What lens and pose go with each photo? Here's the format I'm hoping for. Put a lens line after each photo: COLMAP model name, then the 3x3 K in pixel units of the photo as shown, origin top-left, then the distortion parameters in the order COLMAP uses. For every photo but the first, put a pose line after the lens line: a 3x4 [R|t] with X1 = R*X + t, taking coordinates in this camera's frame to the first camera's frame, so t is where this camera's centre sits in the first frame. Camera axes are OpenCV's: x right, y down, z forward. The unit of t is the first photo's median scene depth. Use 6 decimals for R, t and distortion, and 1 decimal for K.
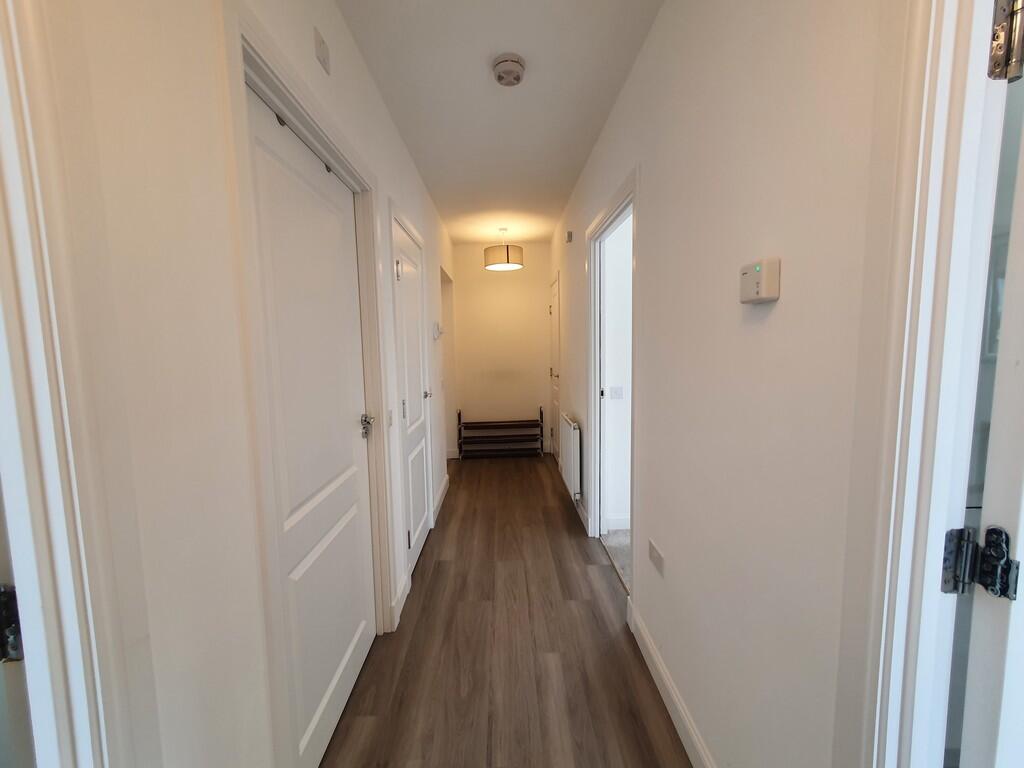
lens RADIAL K [[405.0, 0, 512.6], [0, 405.0, 383.2], [0, 0, 1]] dist [0.009479, -0.000872]
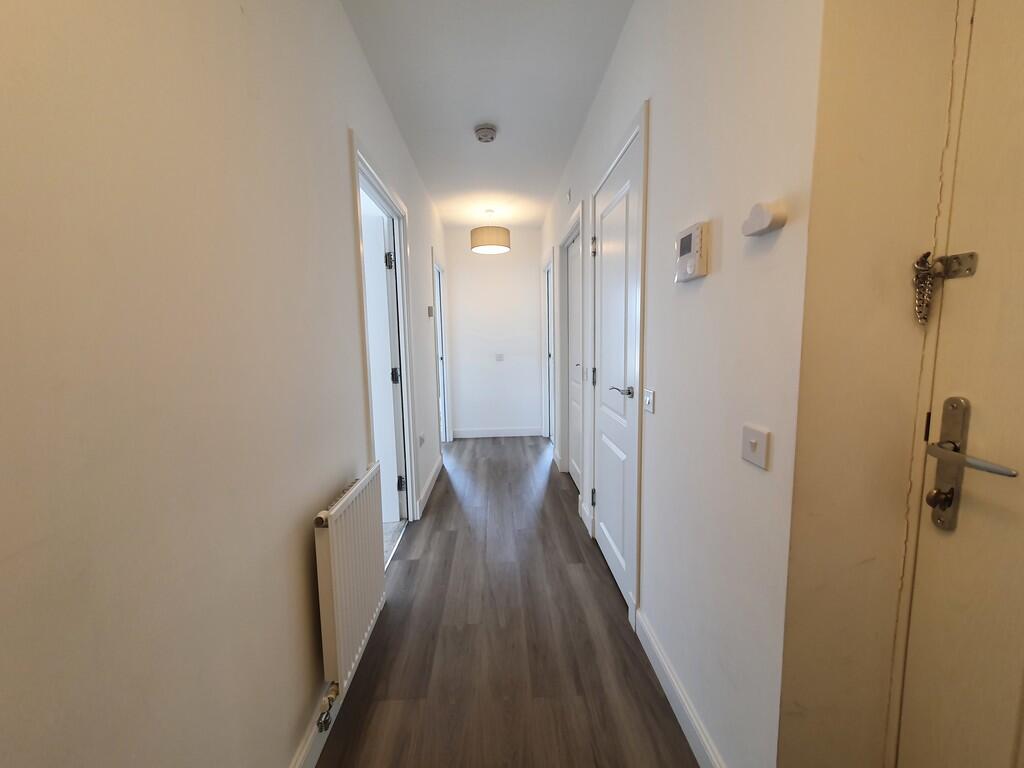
lens RADIAL K [[405.0, 0, 512.3], [0, 405.0, 384.8], [0, 0, 1]] dist [0.009479, -0.000872]
pose [[-0.999346, 0.035050, -0.008851, -0.034398], [0.032386, 0.976823, 0.211585, -0.120900], [0.016062, 0.211160, -0.977320, 1.654287]]
